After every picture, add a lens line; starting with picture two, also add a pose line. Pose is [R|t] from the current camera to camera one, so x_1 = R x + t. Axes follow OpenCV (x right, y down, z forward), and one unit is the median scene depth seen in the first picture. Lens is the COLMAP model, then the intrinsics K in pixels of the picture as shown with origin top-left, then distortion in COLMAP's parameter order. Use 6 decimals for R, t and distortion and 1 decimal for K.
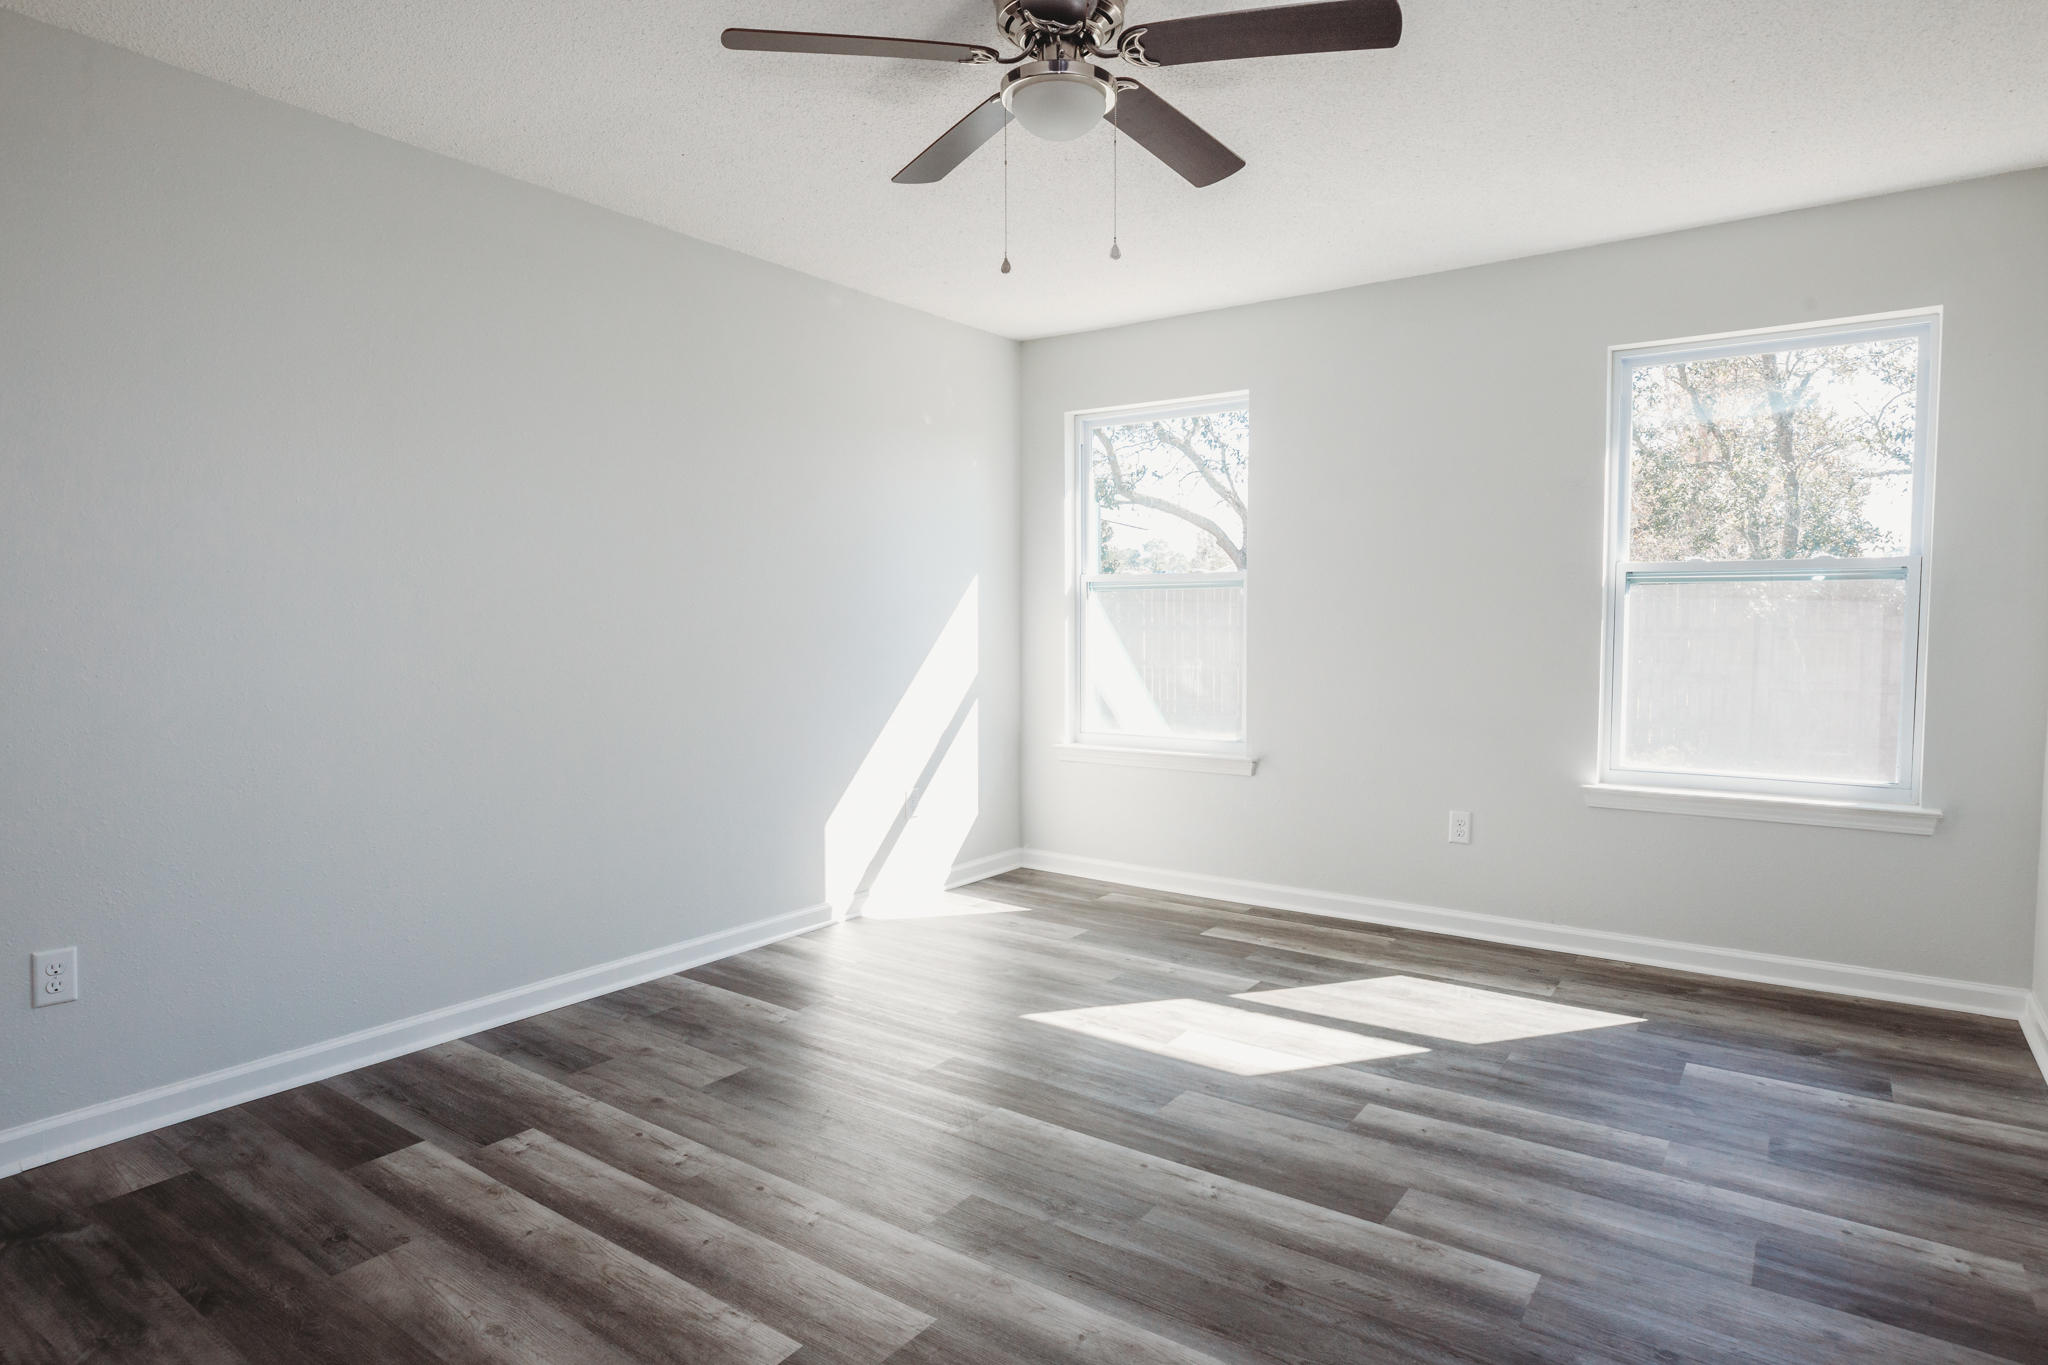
lens RADIAL K [[1132.9, 0, 1028.2], [0, 1132.9, 688.8], [0, 0, 1]] dist [-0.032396, 0.016415]
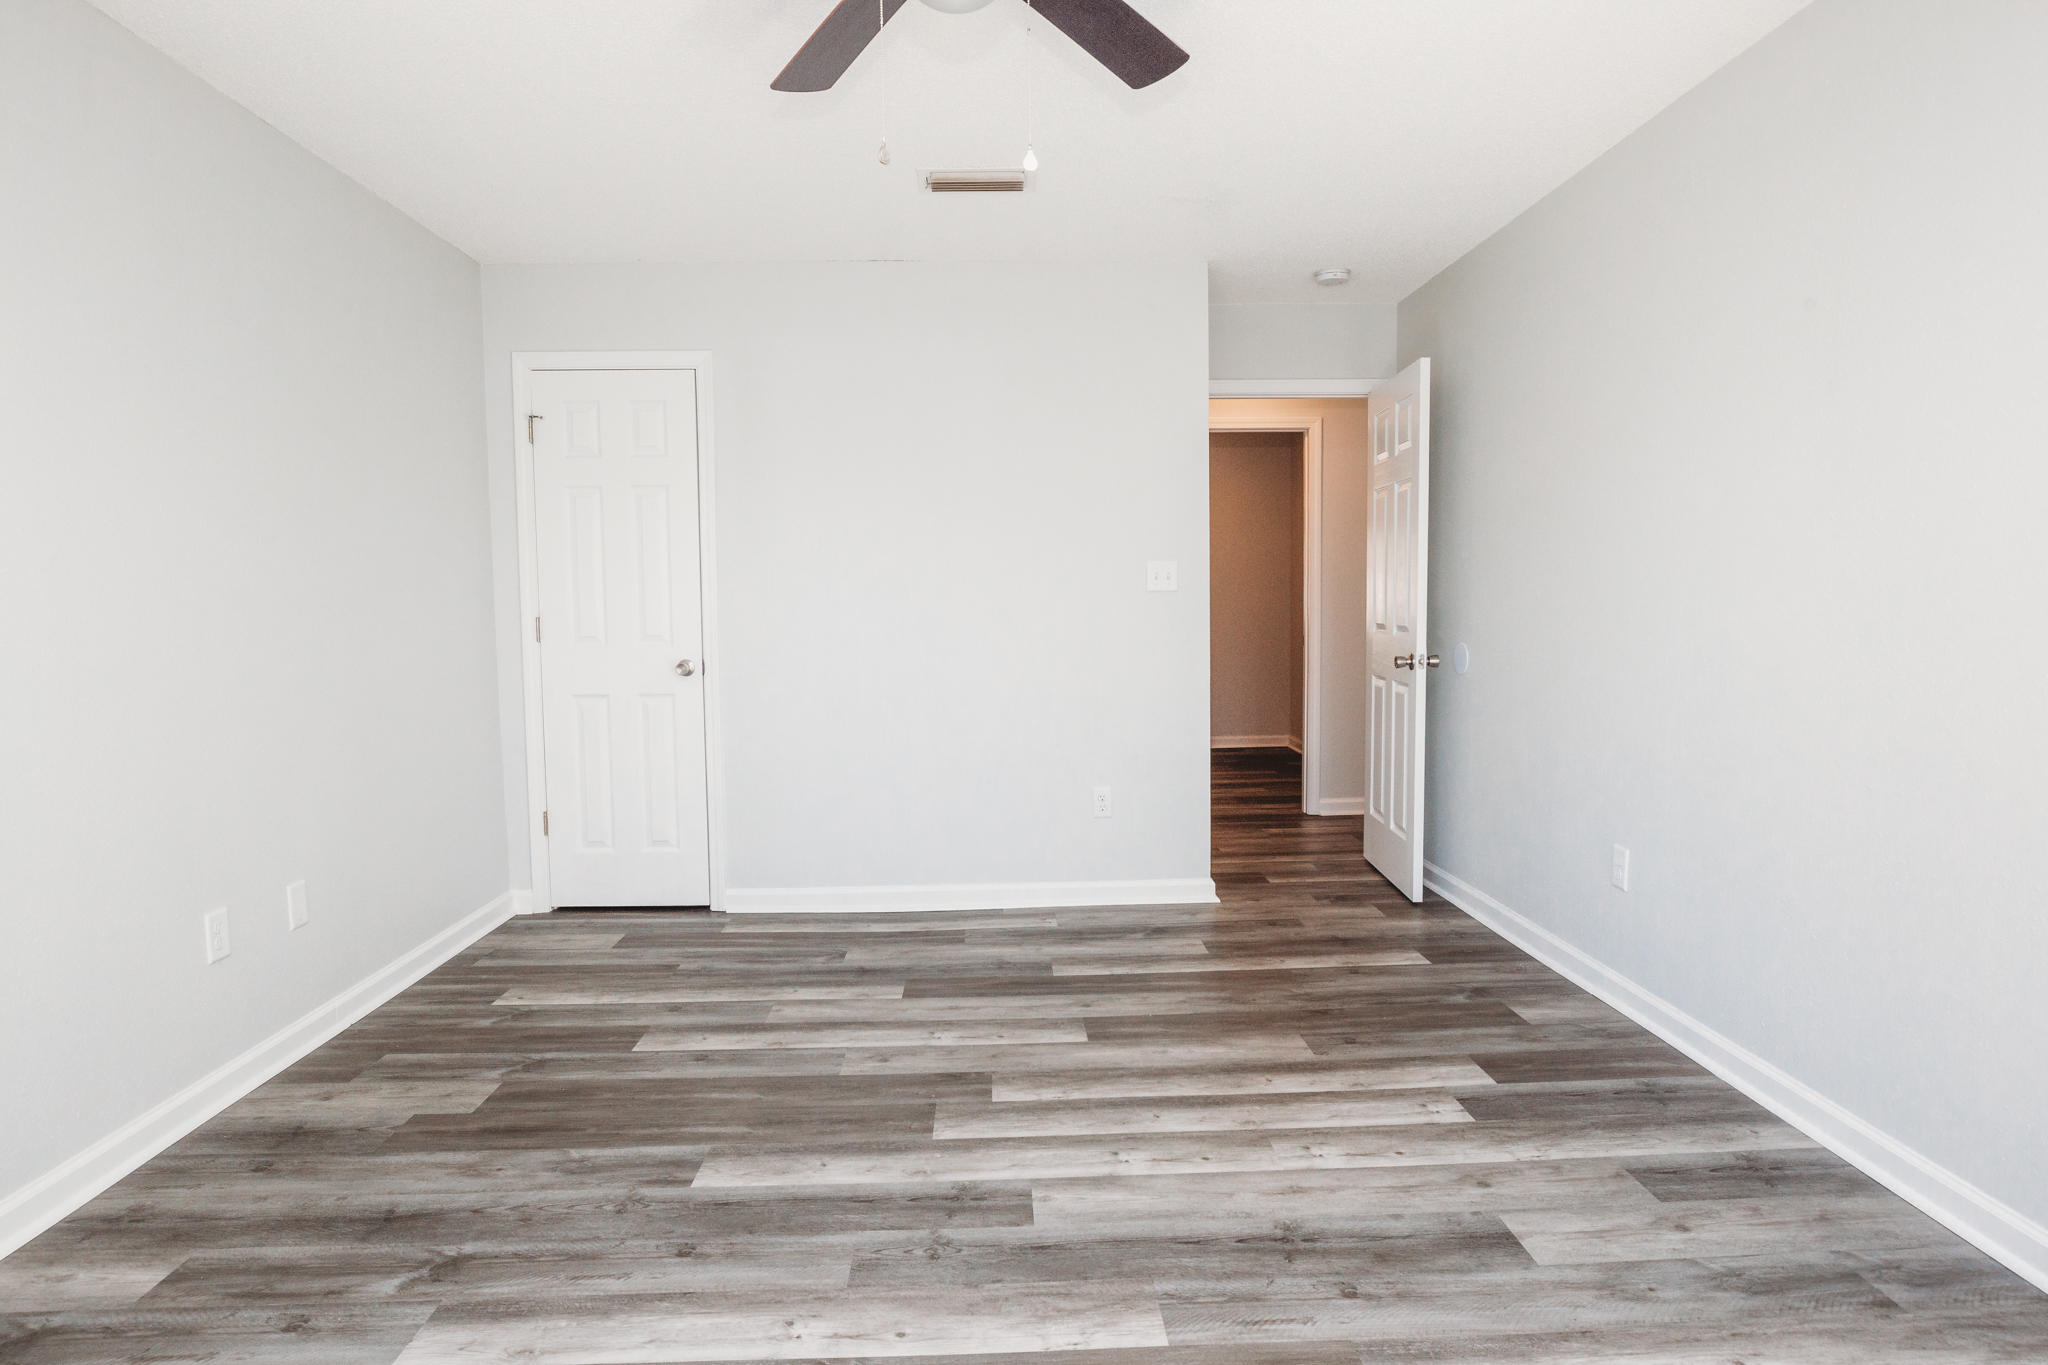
lens RADIAL K [[1132.9, 0, 1028.2], [0, 1132.9, 688.8], [0, 0, 1]] dist [-0.032396, 0.016415]
pose [[-0.793761, 0.055584, -0.605685, 0.490047], [-0.029042, 0.991216, 0.129024, -0.105248], [0.607536, 0.120005, -0.785174, 1.677153]]
